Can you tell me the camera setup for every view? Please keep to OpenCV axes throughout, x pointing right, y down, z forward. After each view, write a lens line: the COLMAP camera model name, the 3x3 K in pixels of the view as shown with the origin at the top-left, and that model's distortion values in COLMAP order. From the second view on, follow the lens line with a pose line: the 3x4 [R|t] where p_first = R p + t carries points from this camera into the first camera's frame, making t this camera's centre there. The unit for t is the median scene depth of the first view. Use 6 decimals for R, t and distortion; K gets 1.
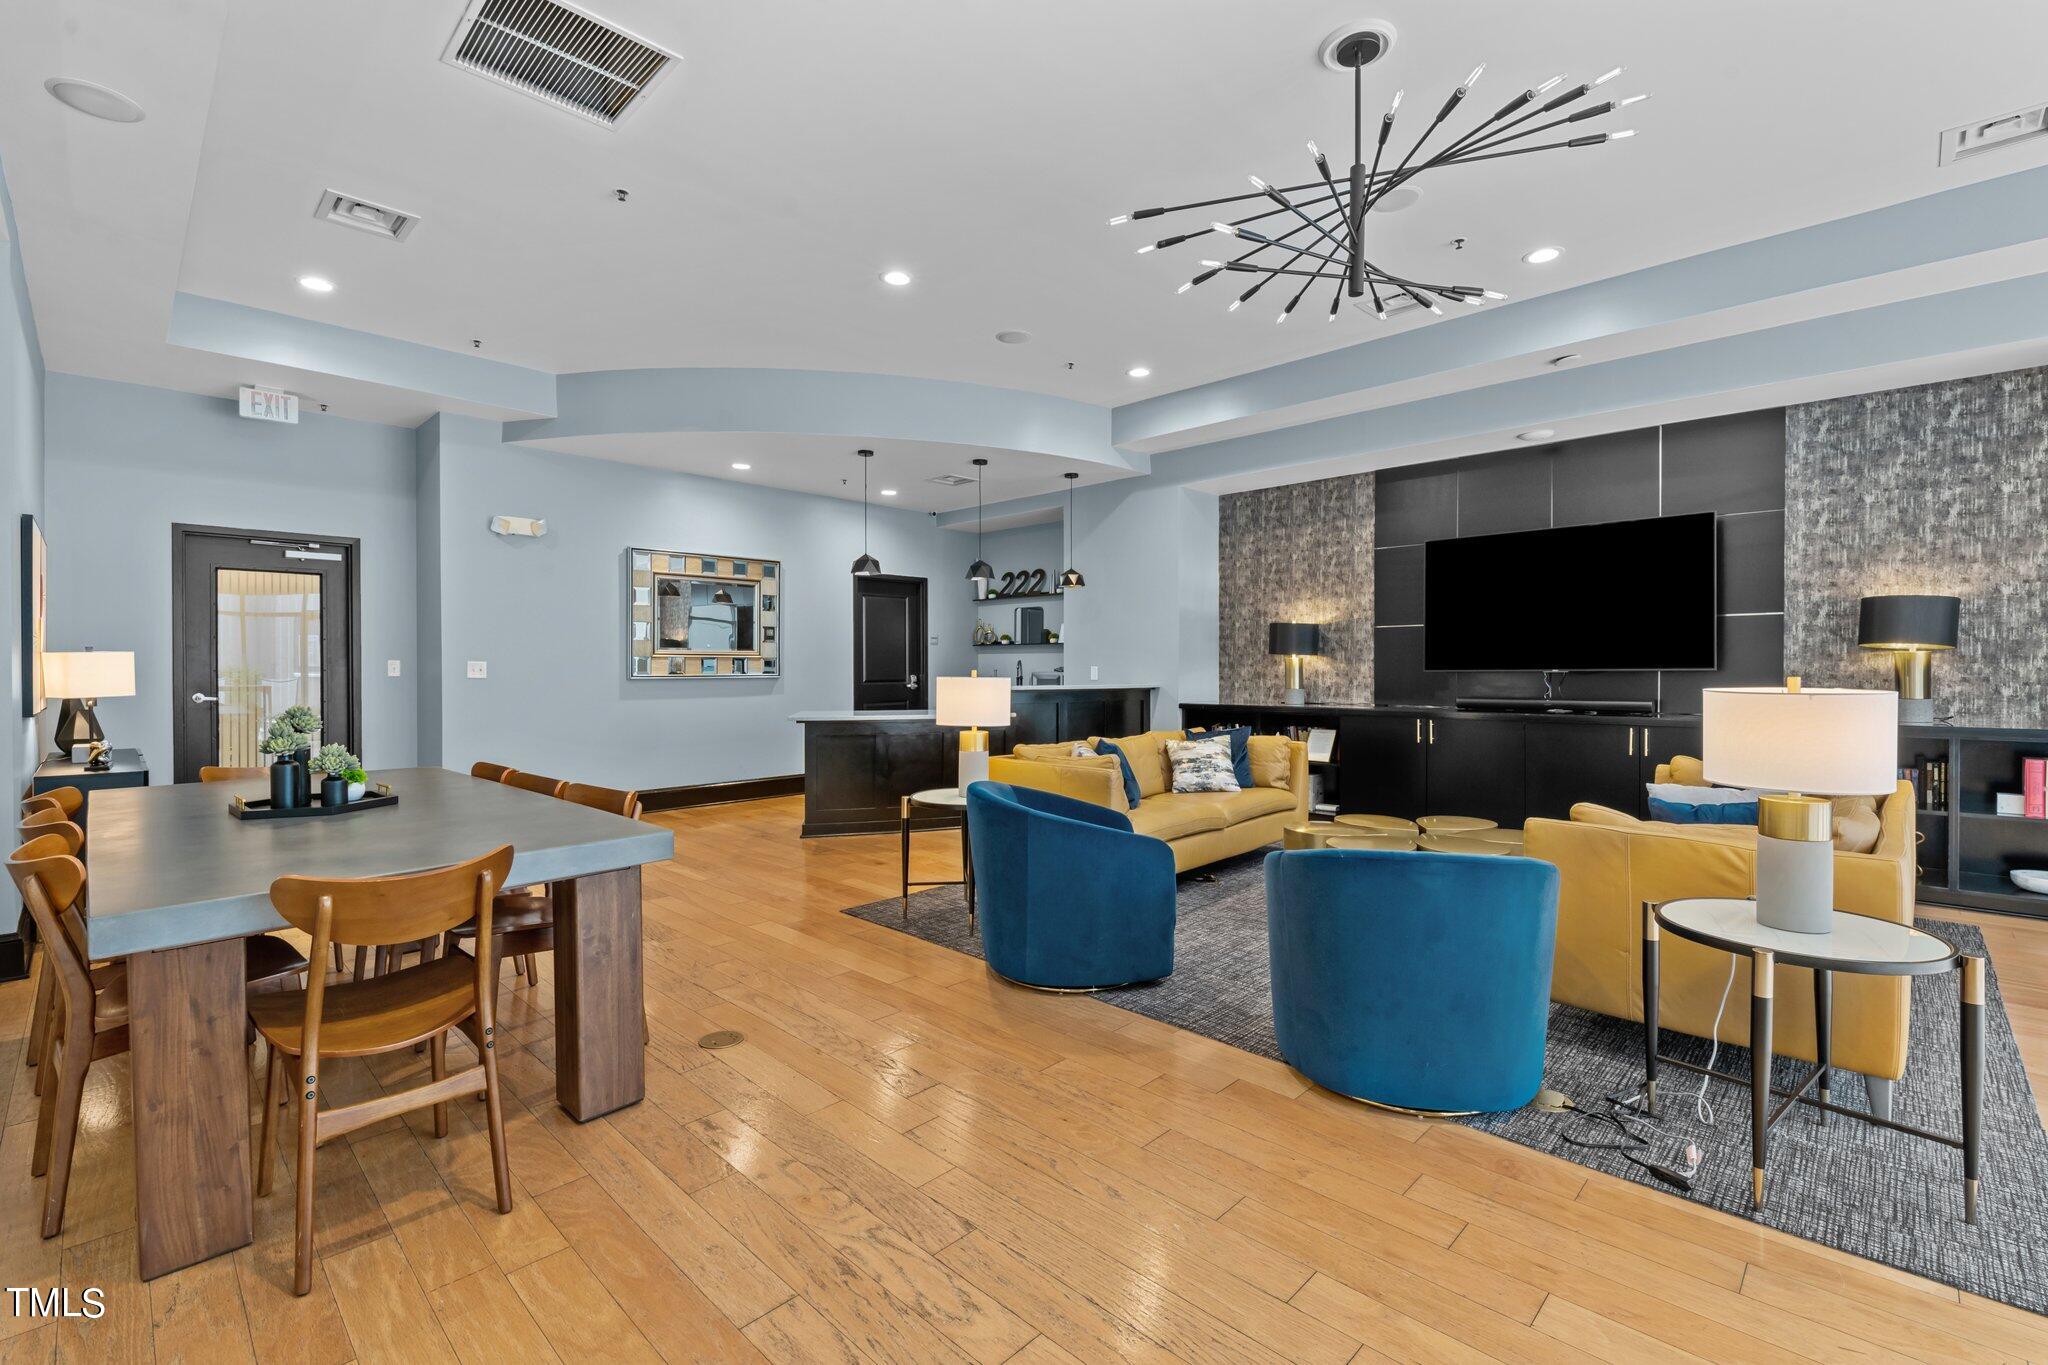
lens RADIAL K [[912.8, 0, 1016.9], [0, 912.8, 674.0], [0, 0, 1]] dist [-0.001061, -0.000014]
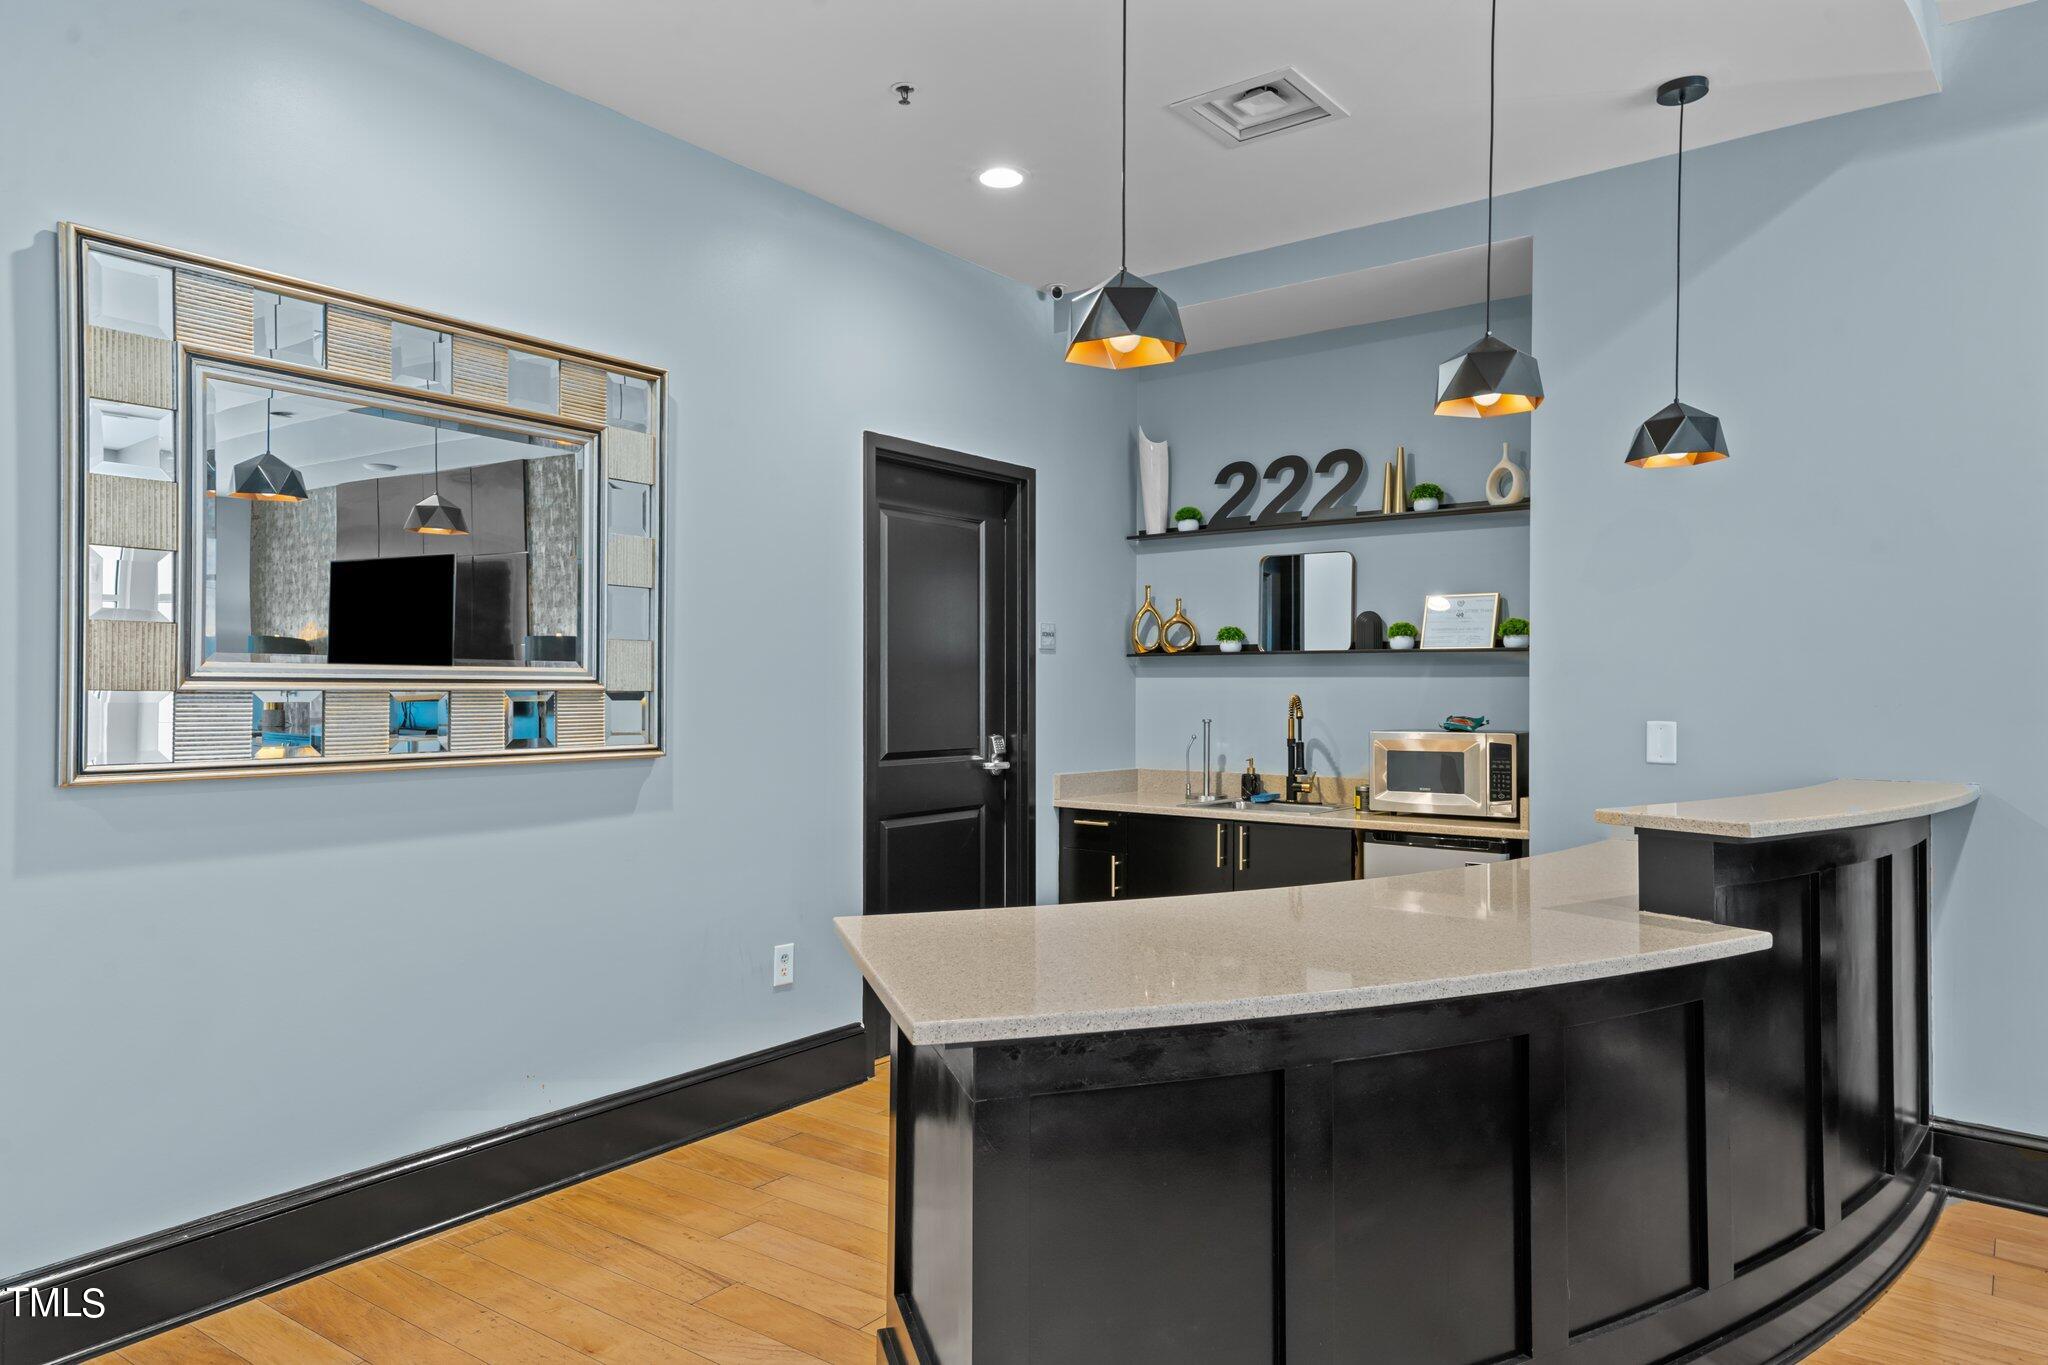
lens RADIAL K [[1311.5, 0, 1030.6], [0, 1311.5, 681.6], [0, 0, 1]] dist [0.005762, 0.000695]
pose [[0.990602, 0.005875, 0.136652, -0.170697], [-0.003977, 0.999892, -0.014160, -0.012686], [-0.136720, 0.013483, 0.990518, 0.482468]]
